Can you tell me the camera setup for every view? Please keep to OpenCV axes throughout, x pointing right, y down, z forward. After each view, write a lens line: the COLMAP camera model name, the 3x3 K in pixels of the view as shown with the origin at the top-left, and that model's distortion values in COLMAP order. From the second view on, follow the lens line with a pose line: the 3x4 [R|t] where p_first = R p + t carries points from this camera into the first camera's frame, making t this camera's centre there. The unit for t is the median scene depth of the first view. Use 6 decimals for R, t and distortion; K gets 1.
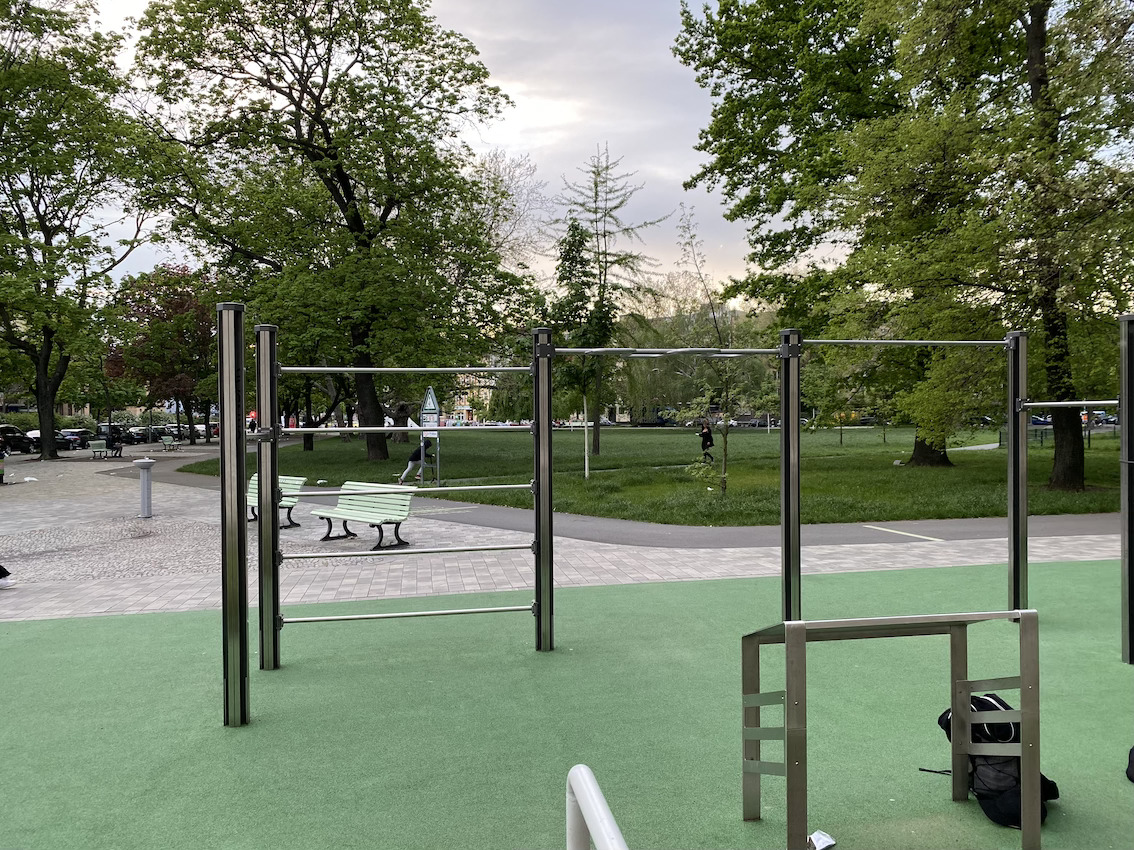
lens RADIAL K [[873.4, 0, 567.0], [0, 873.4, 425.0], [0, 0, 1]] dist [0.007925, -0.003609]
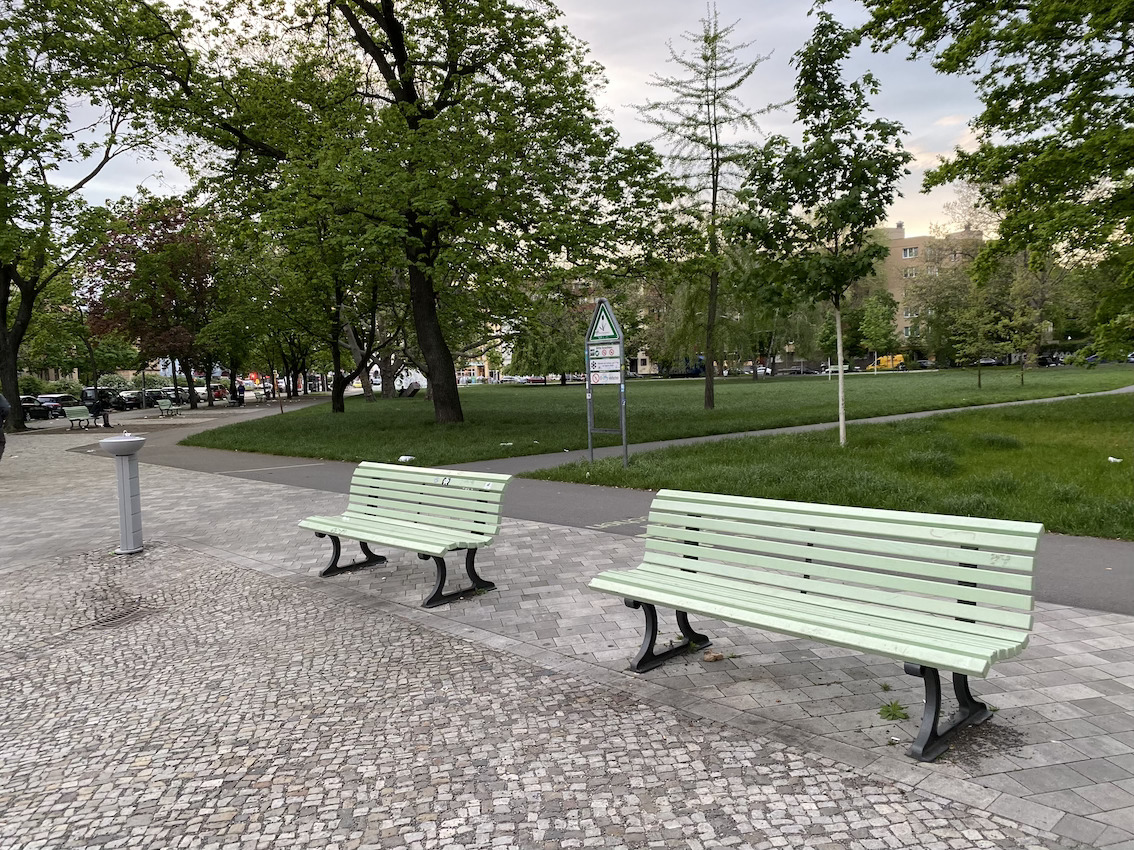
lens RADIAL K [[873.4, 0, 567.0], [0, 873.4, 425.0], [0, 0, 1]] dist [0.007925, -0.003609]
pose [[0.999652, -0.026232, 0.002650, -0.080002], [0.026064, 0.998380, 0.050575, 0.005089], [-0.003972, -0.050488, 0.998717, 0.173667]]
